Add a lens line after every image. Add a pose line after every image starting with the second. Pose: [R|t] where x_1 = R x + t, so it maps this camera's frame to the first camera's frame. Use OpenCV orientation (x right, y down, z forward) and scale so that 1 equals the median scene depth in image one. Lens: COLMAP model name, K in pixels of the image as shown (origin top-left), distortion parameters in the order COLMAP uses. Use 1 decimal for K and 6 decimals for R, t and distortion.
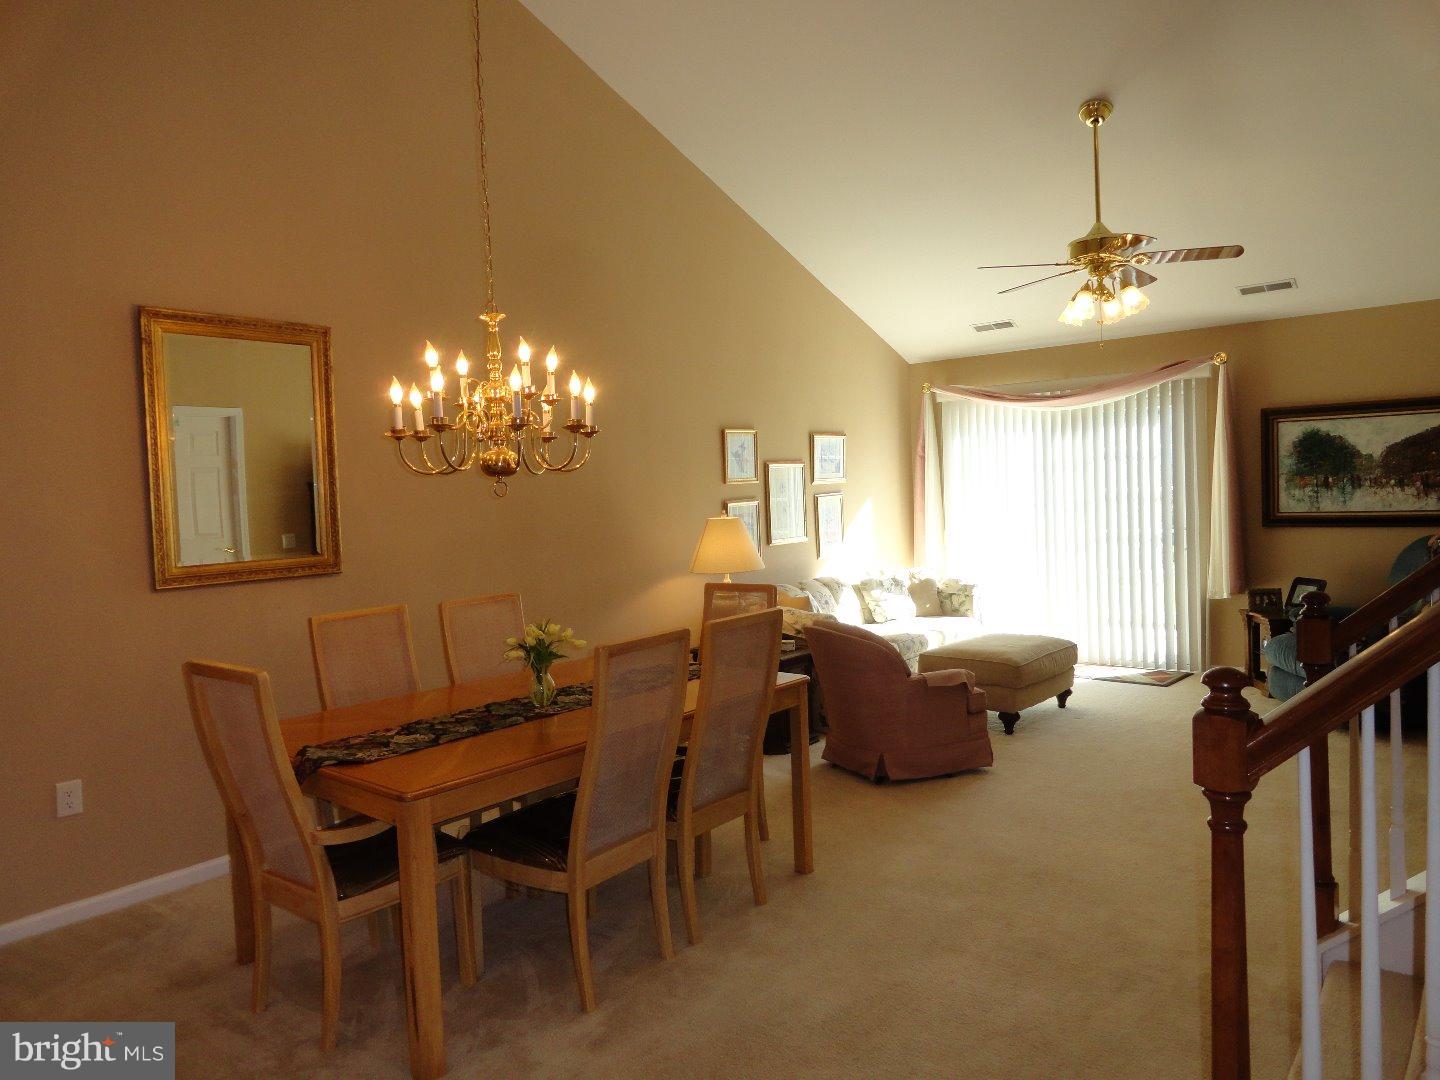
lens RADIAL K [[989.7, 0, 716.3], [0, 989.7, 530.6], [0, 0, 1]] dist [-0.002430, 0.005238]
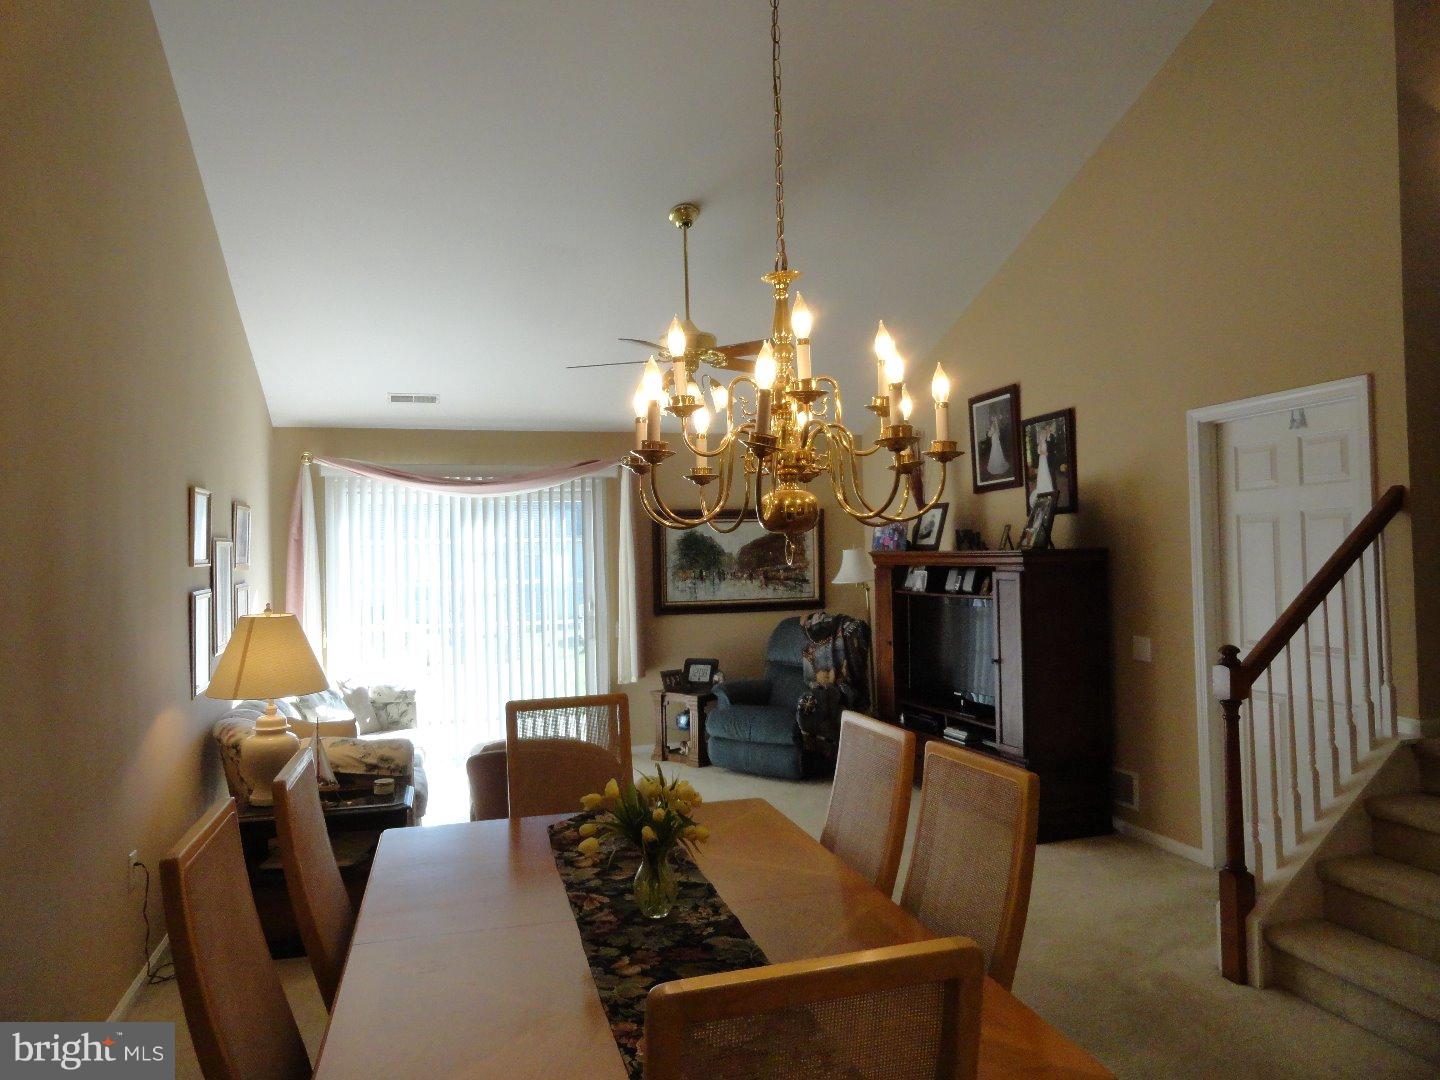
lens RADIAL K [[989.7, 0, 721.6], [0, 989.7, 542.1], [0, 0, 1]] dist [-0.002430, 0.005238]
pose [[0.558195, 0.040296, 0.828731, -0.339057], [0.035018, 0.996786, -0.072054, -0.002600], [-0.828971, 0.069240, 0.554990, 0.314369]]
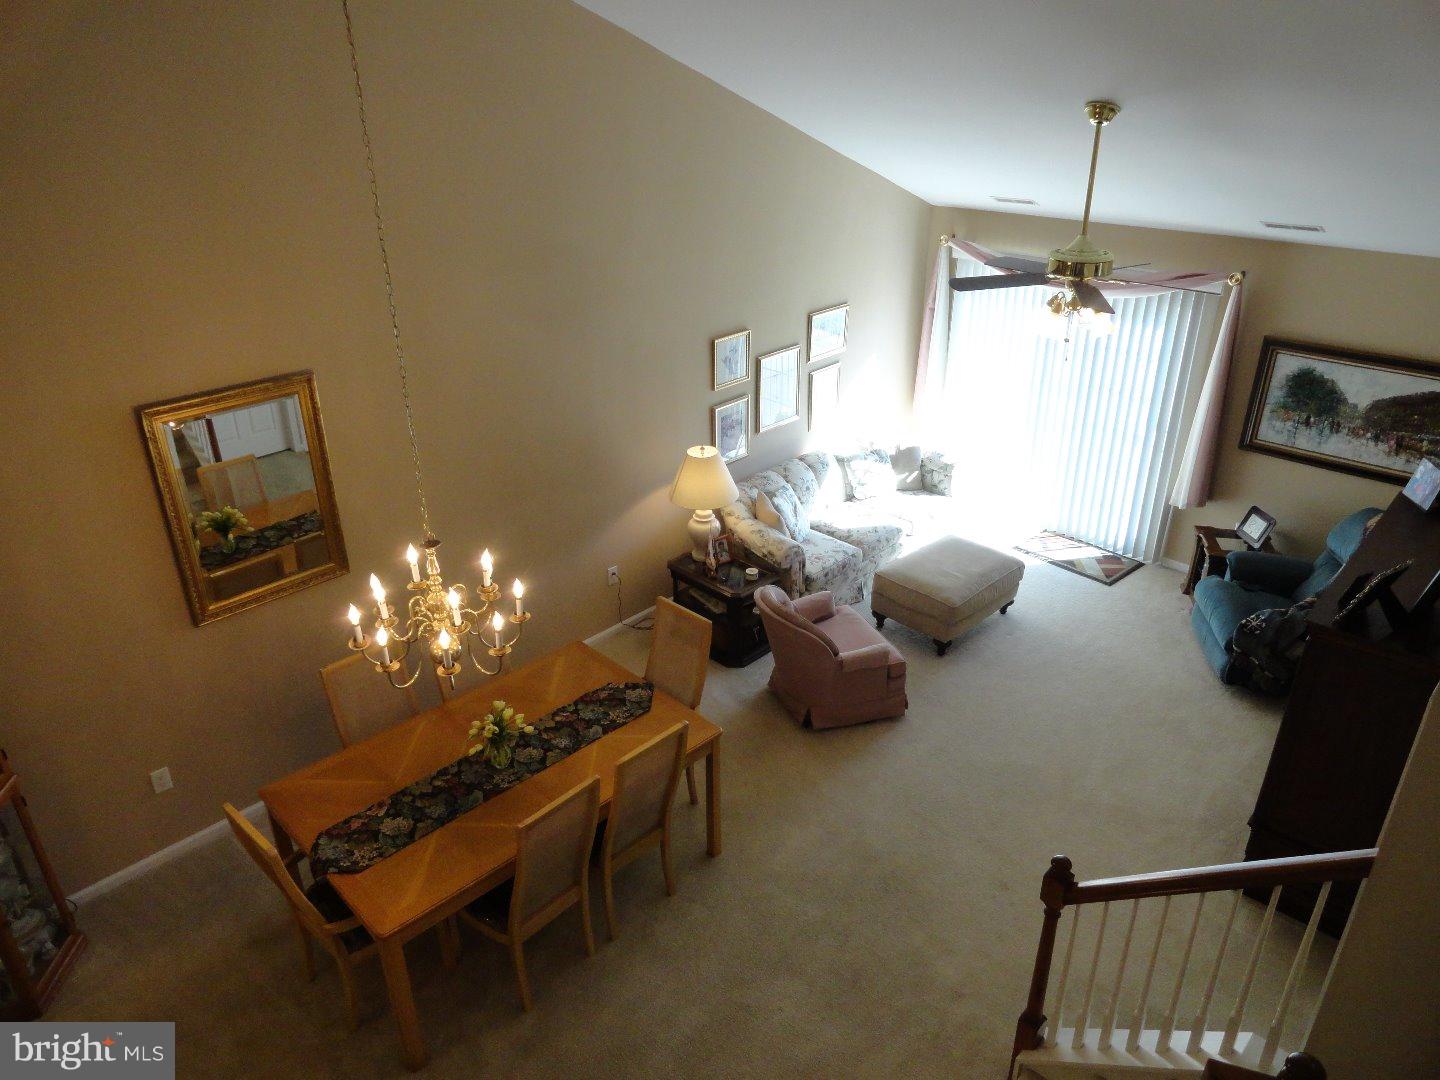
lens RADIAL K [[989.7, 0, 713.9], [0, 989.7, 533.5], [0, 0, 1]] dist [-0.002430, 0.005238]
pose [[0.996157, 0.063040, -0.060809, 0.080098], [-0.033697, 0.916648, 0.398272, -0.316221], [0.080847, -0.394692, 0.915250, -0.016592]]
